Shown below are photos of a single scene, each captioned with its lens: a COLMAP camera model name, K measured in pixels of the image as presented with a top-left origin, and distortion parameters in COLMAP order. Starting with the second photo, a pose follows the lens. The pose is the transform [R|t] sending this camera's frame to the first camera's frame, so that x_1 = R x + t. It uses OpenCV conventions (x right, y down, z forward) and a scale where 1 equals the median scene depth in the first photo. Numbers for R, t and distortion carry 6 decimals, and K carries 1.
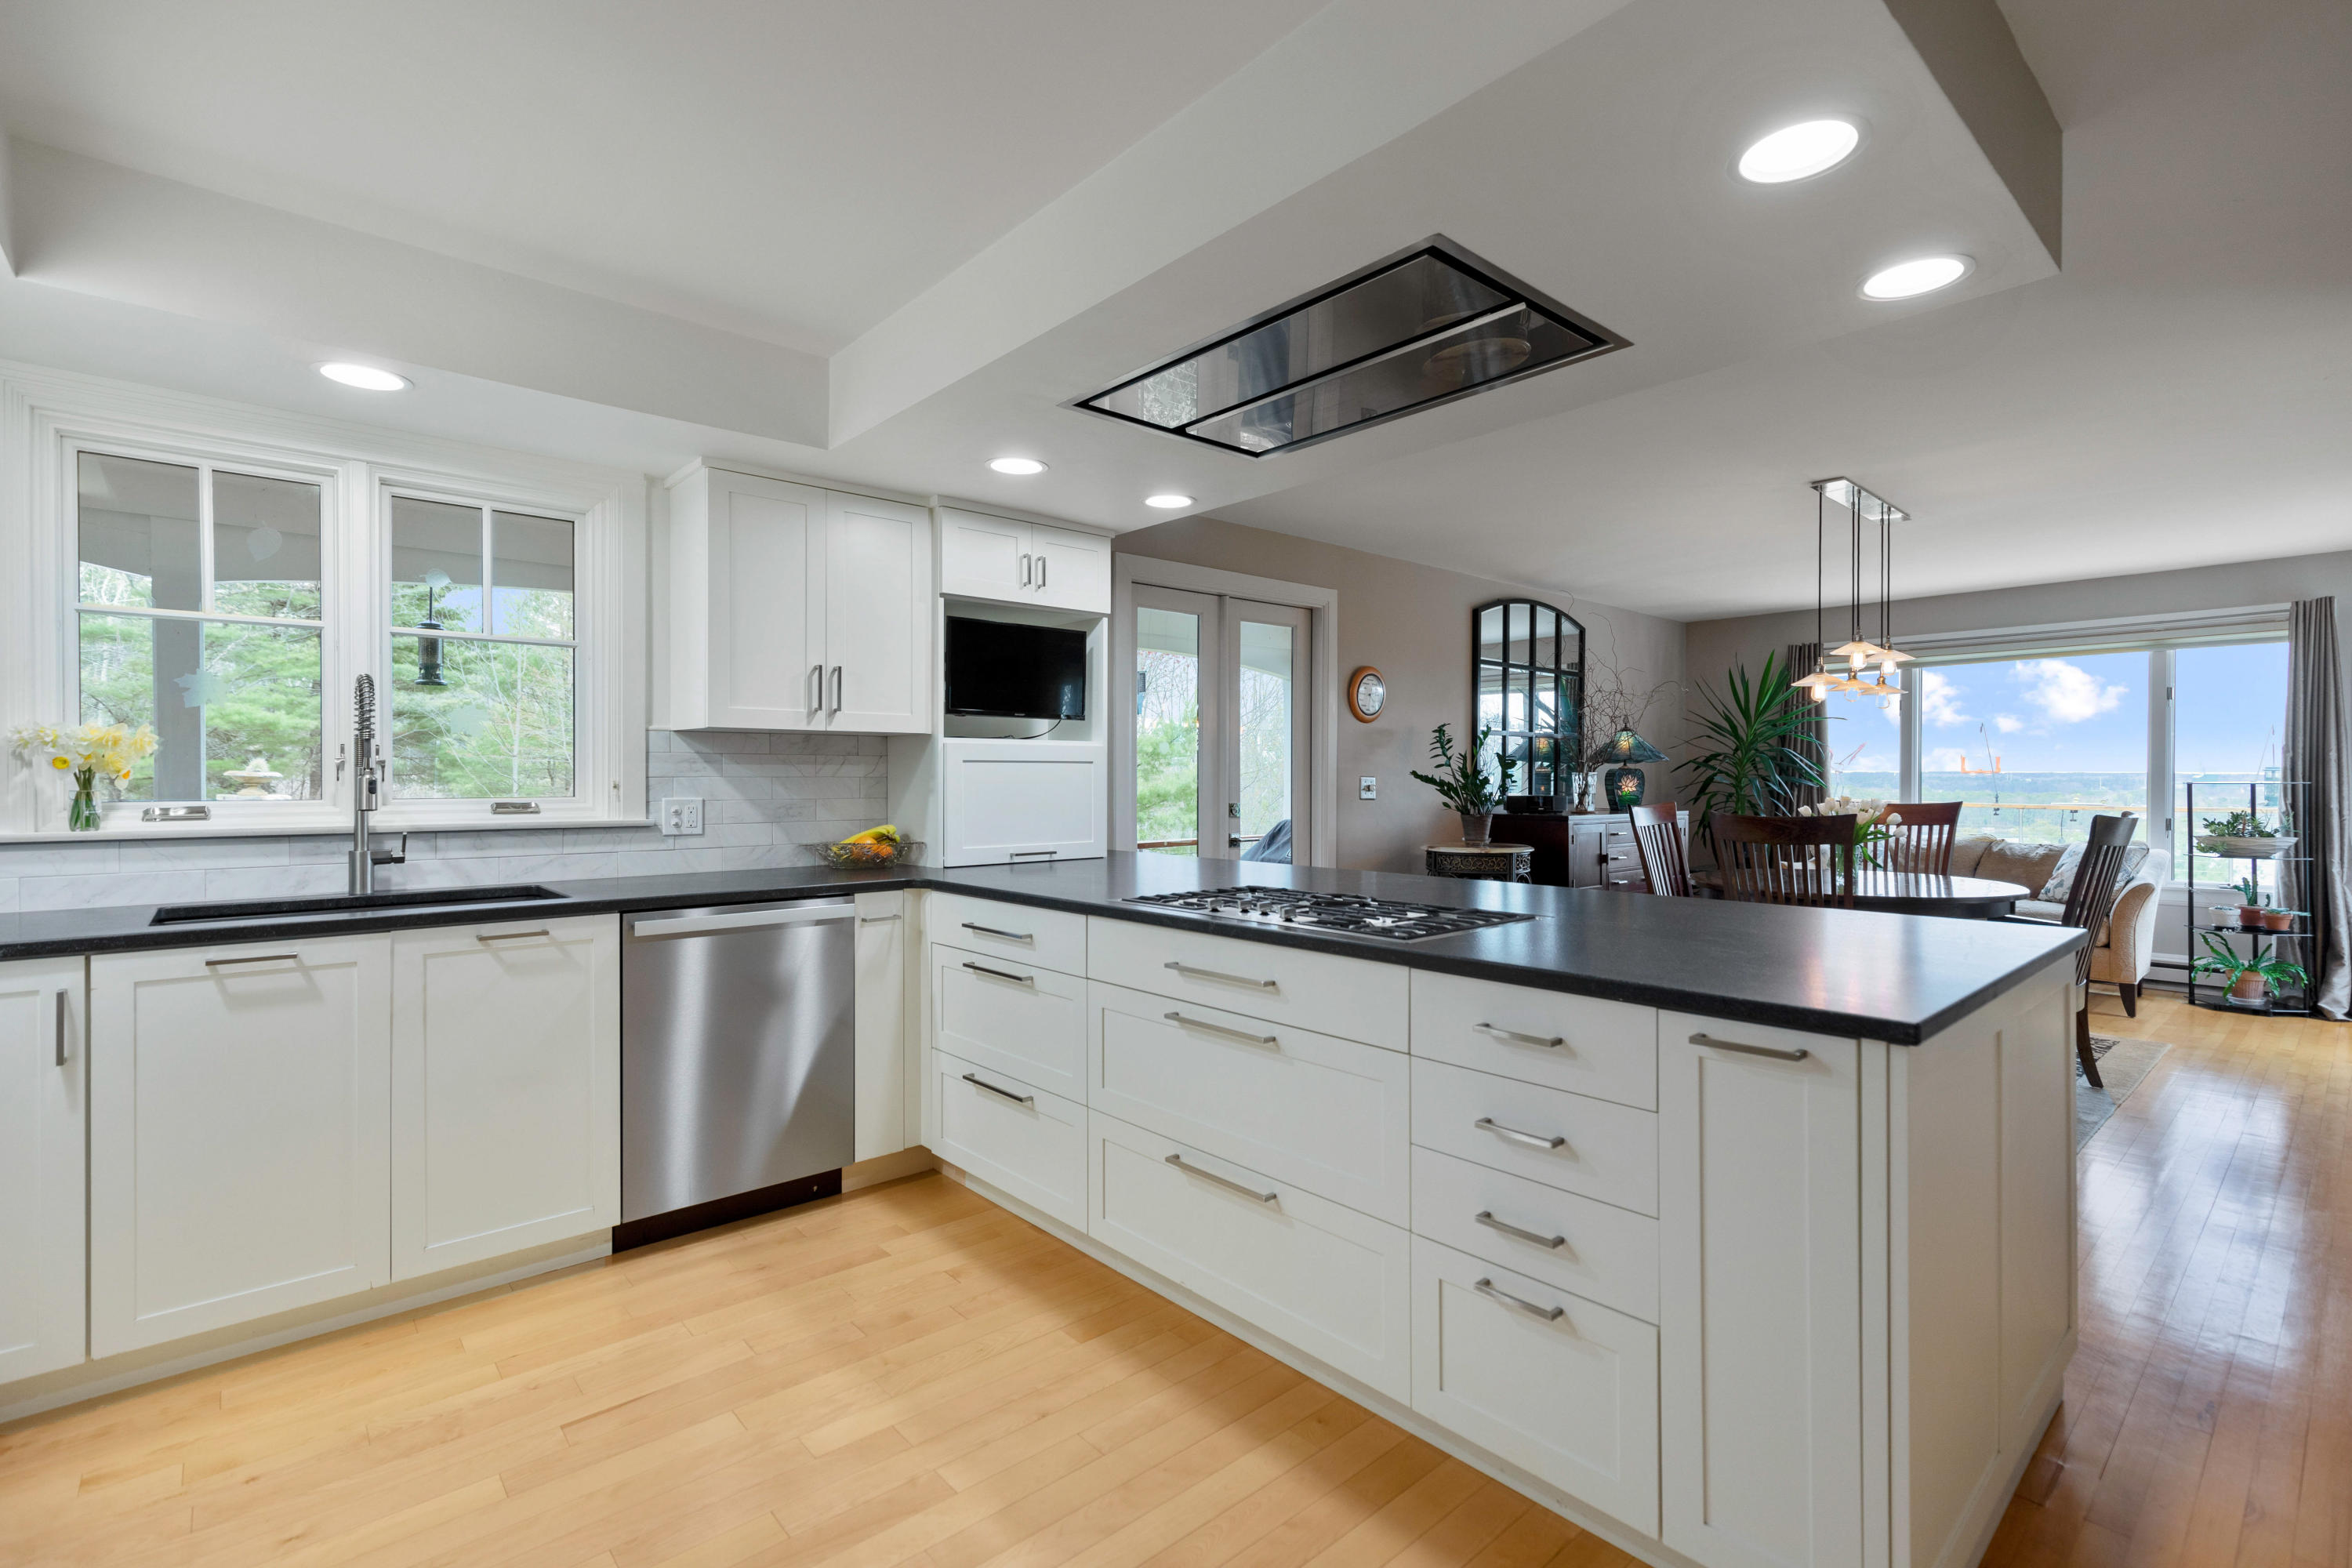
lens RADIAL K [[1060.8, 0, 1214.2], [0, 1060.8, 789.5], [0, 0, 1]] dist [0.008463, -0.001820]
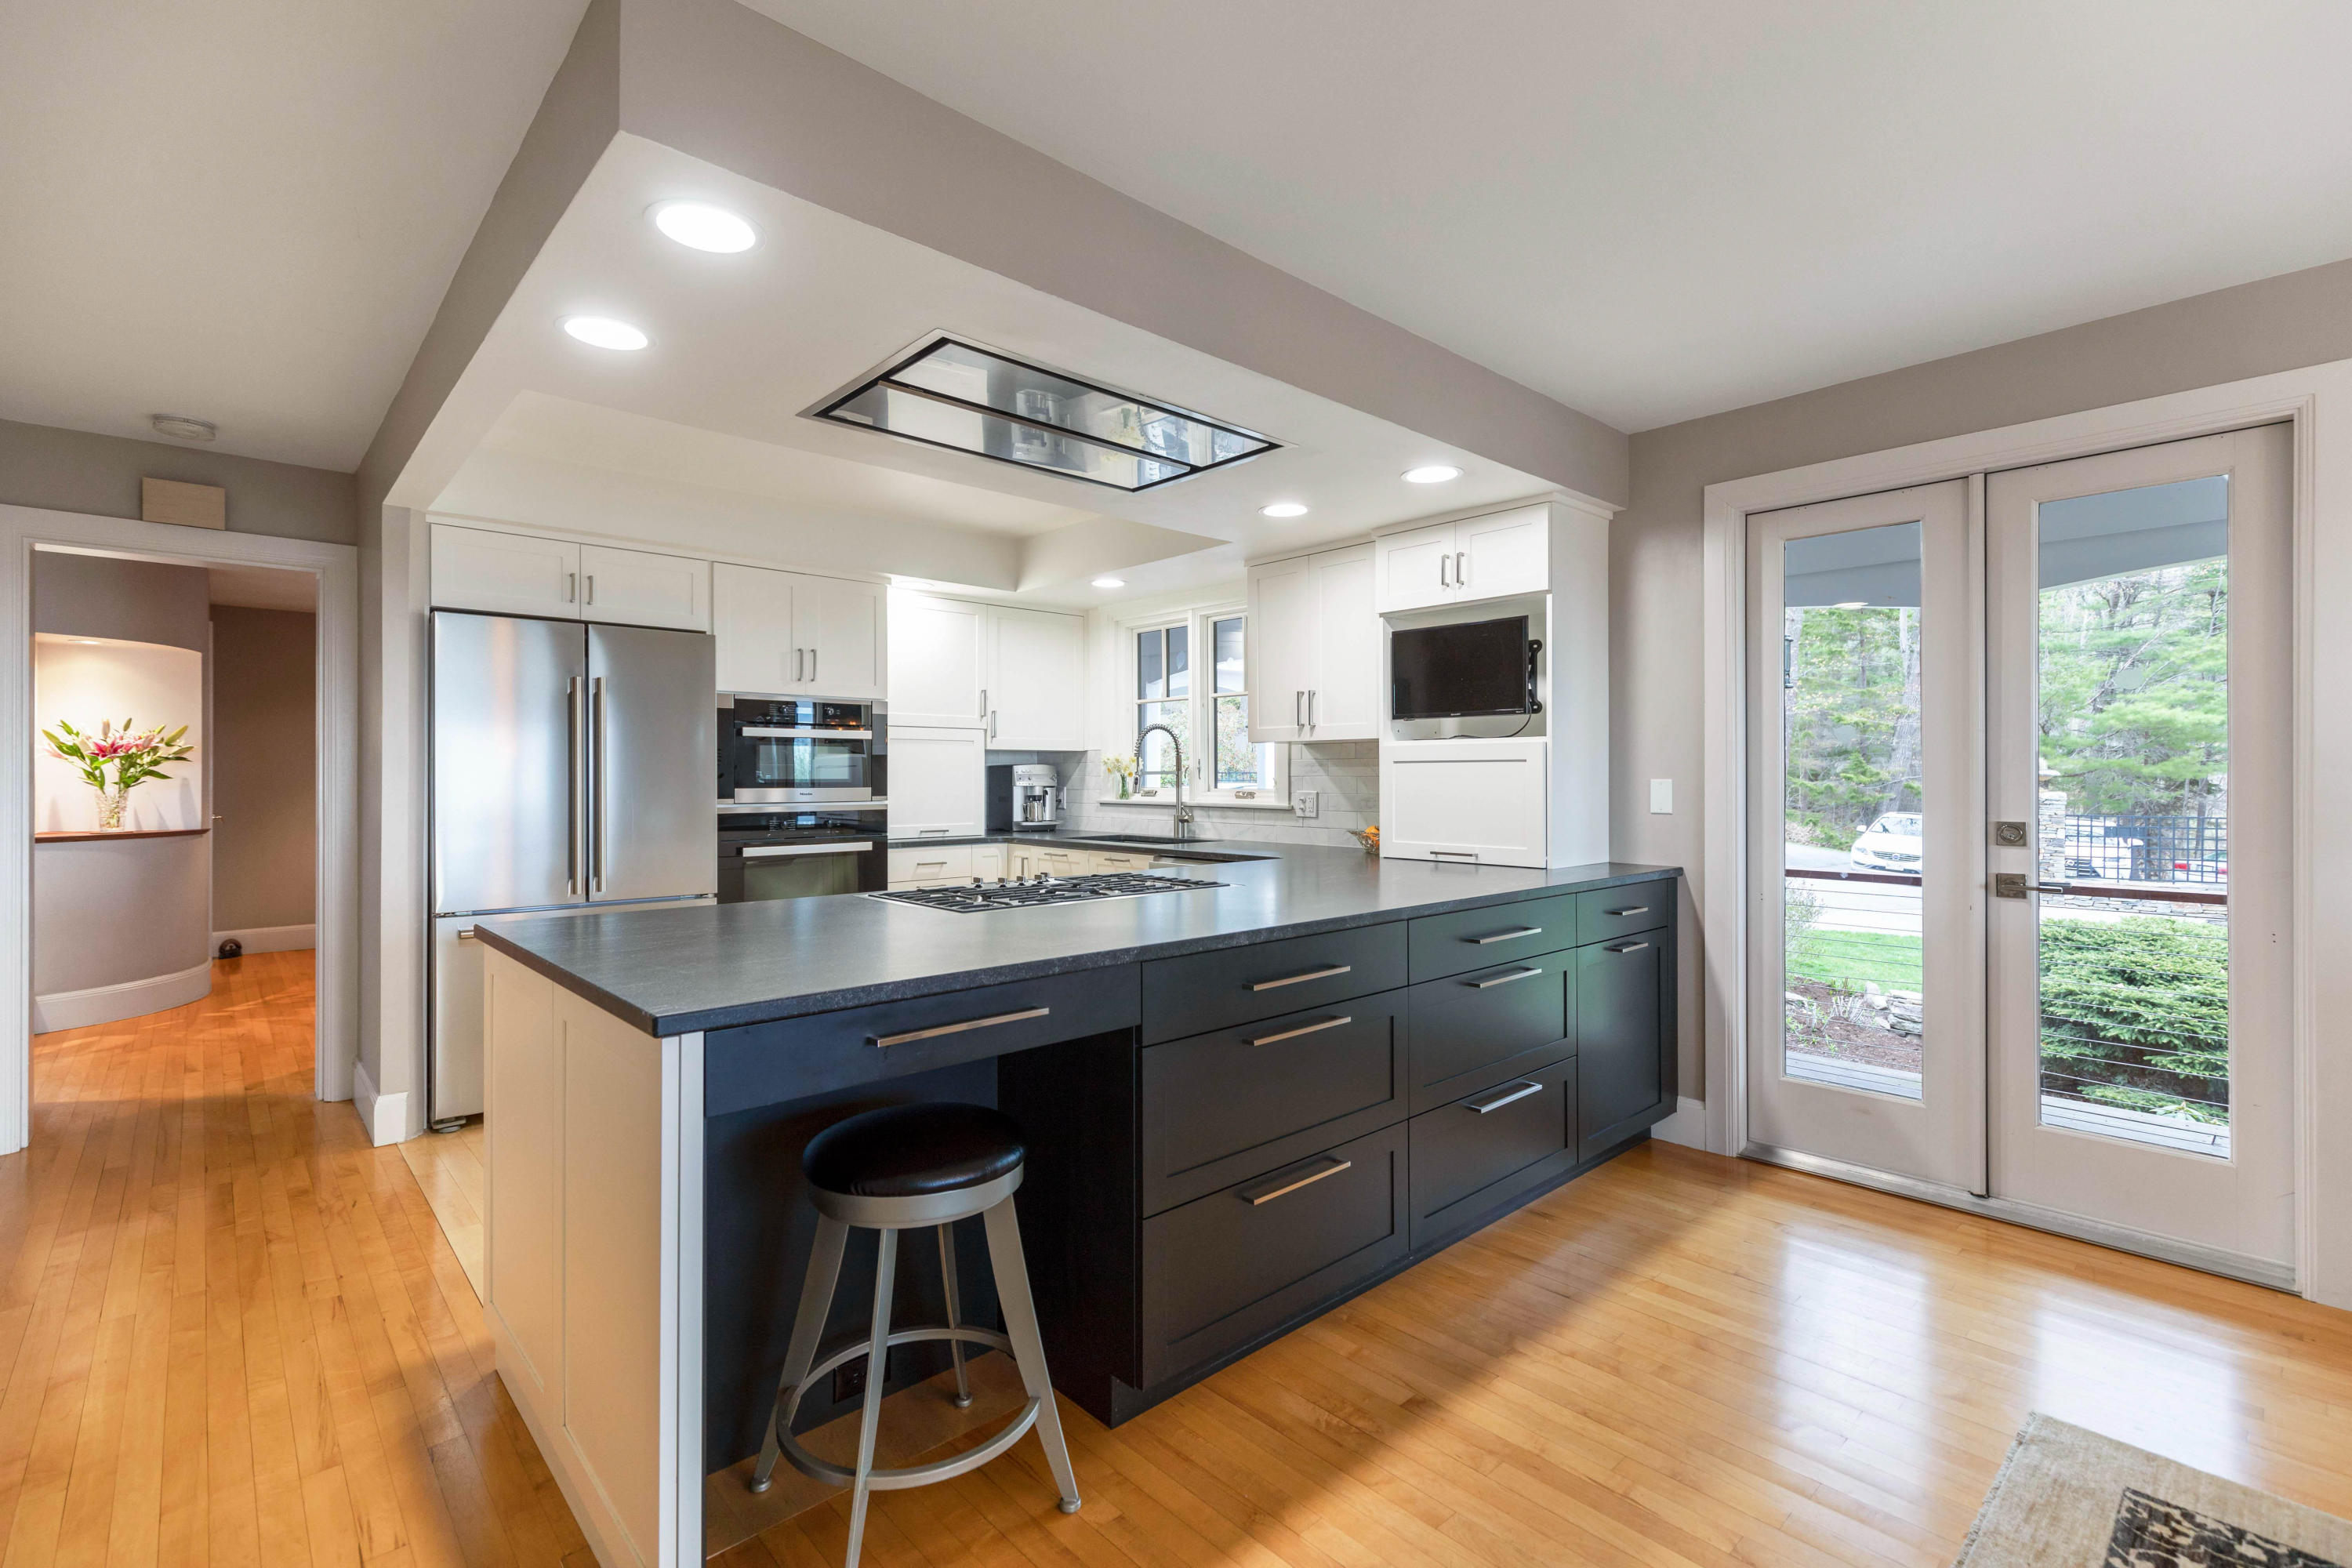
lens RADIAL K [[1060.8, 0, 1176.6], [0, 1060.8, 778.1], [0, 0, 1]] dist [0.008463, -0.001820]
pose [[0.007977, 0.003657, -0.999961, 0.866642], [-0.012787, 0.999912, 0.003554, -0.011053], [0.999886, 0.012758, 0.008023, 0.774061]]
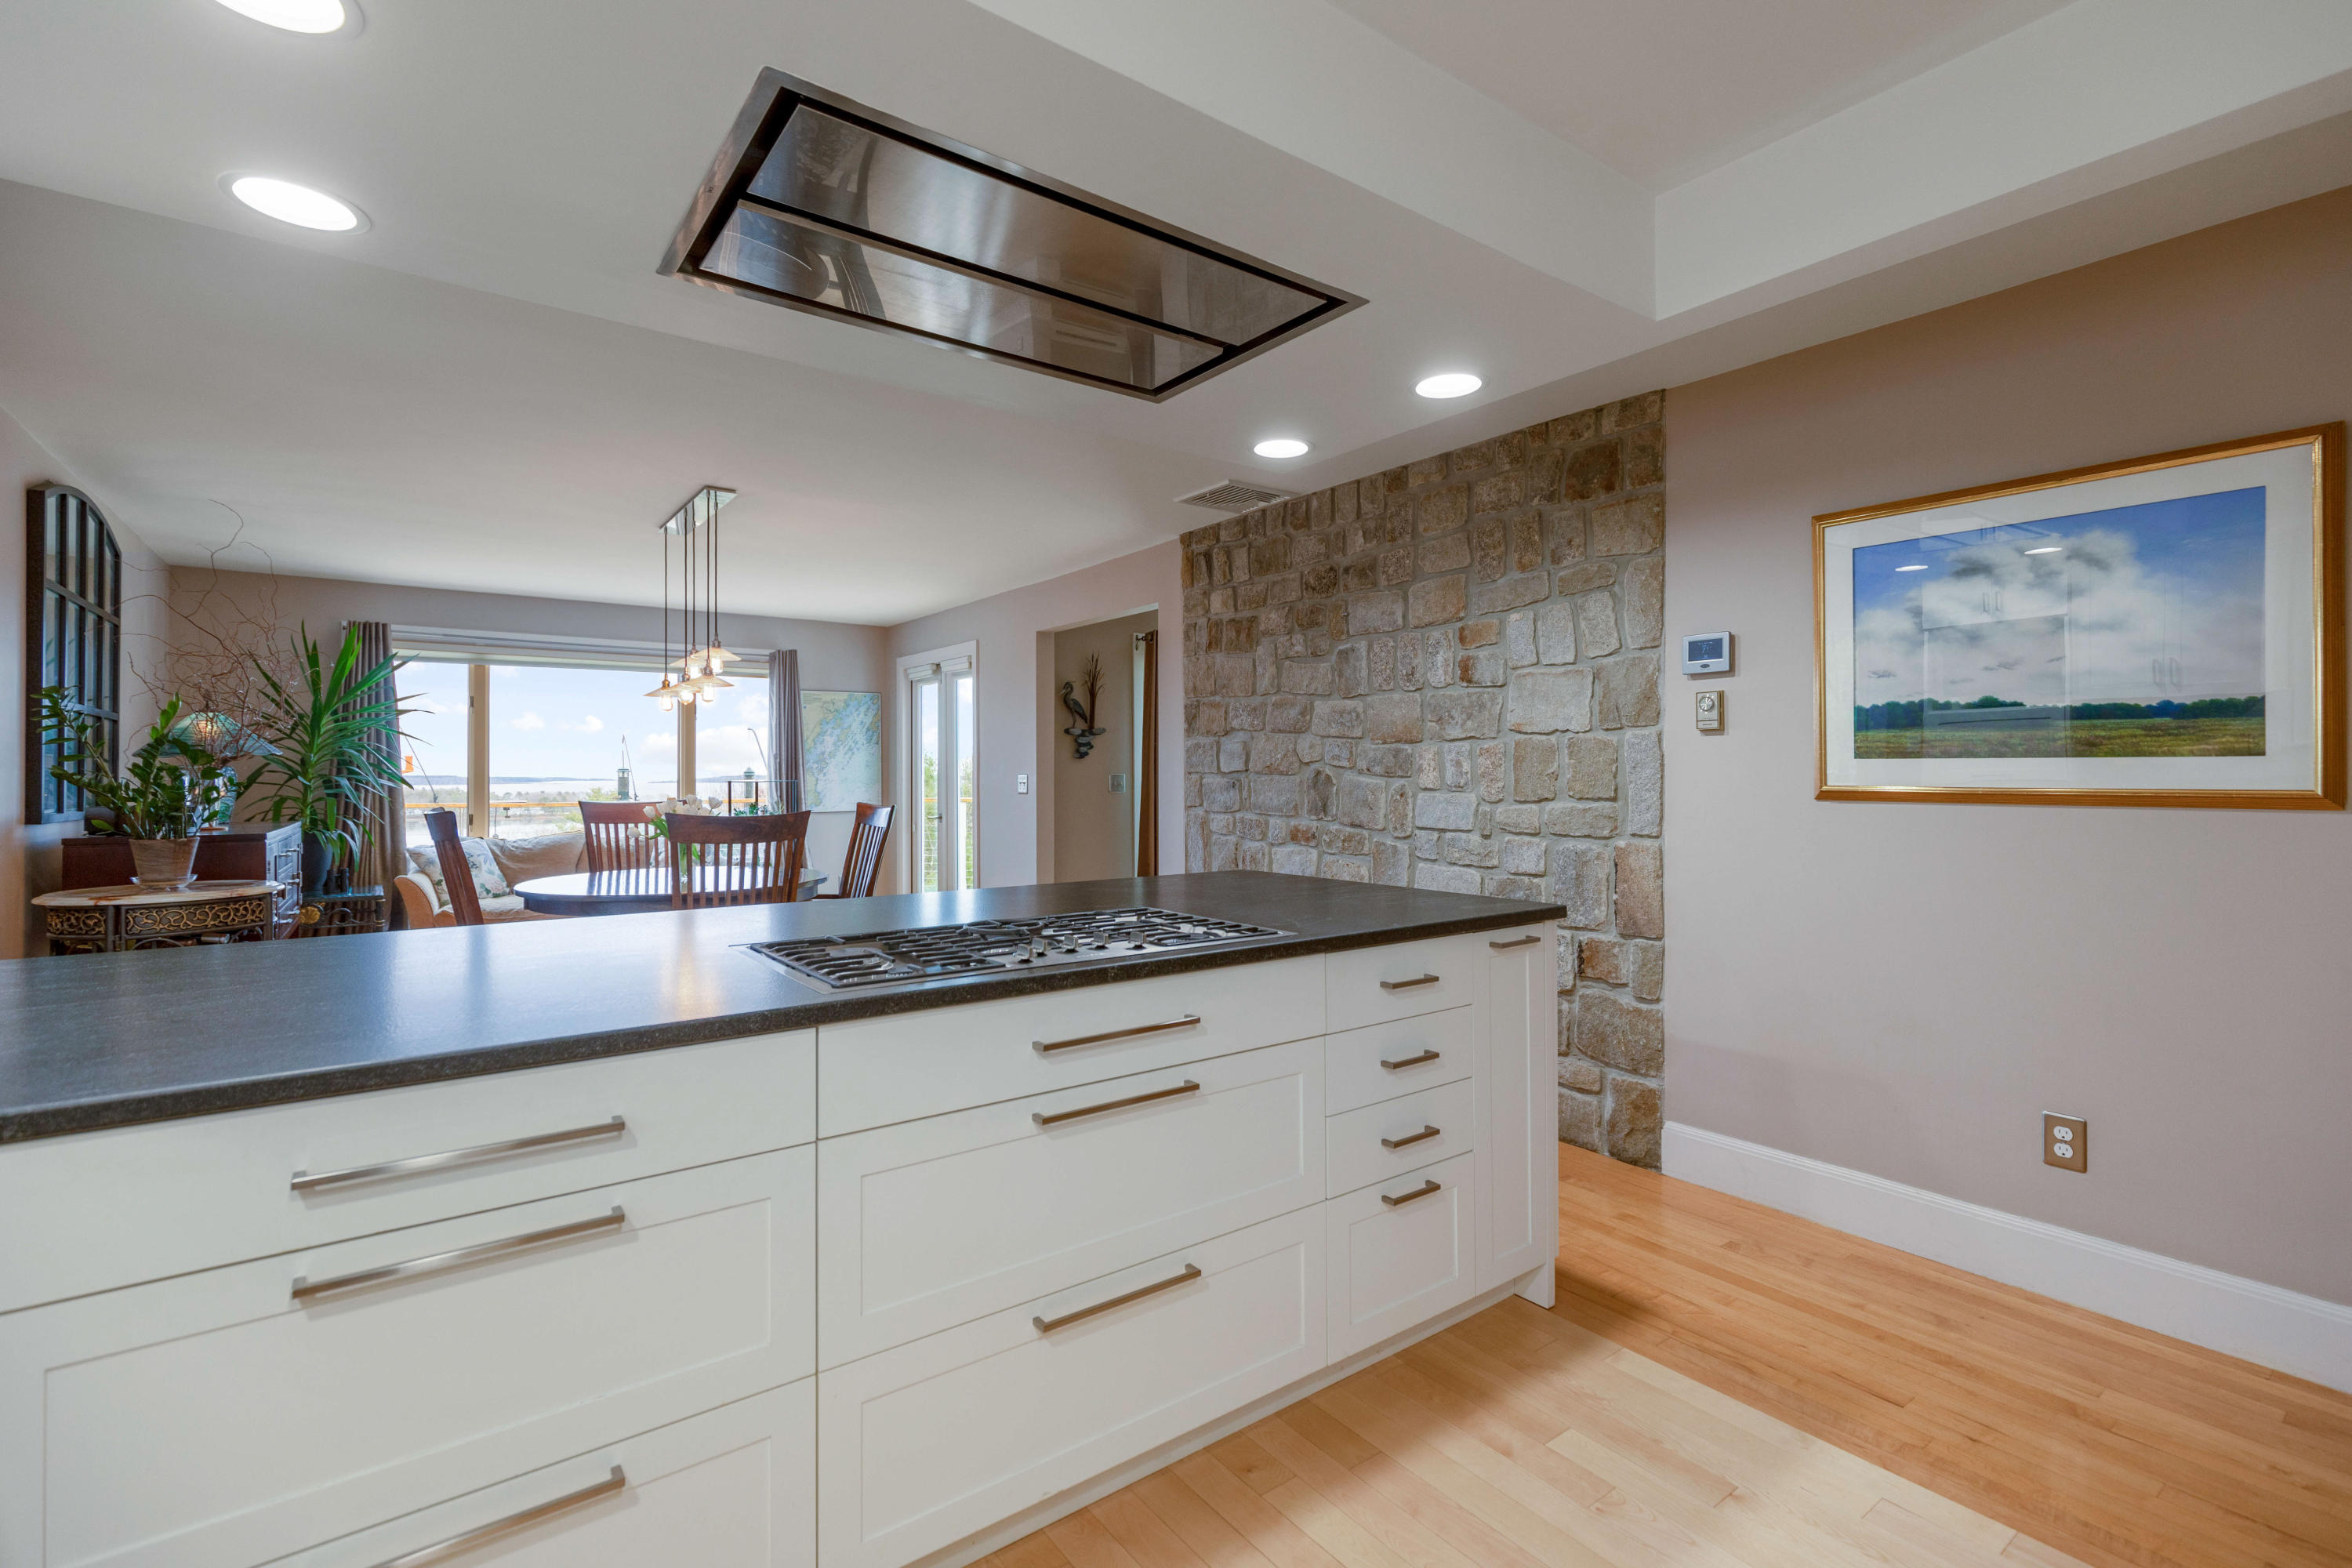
lens RADIAL K [[1060.8, 0, 1192.4], [0, 1060.8, 770.2], [0, 0, 1]] dist [0.008463, -0.001820]
pose [[0.089569, 0.006224, 0.995961, -0.479368], [0.013944, 0.999875, -0.007502, -0.004808], [-0.995883, 0.014559, 0.089471, 0.554085]]
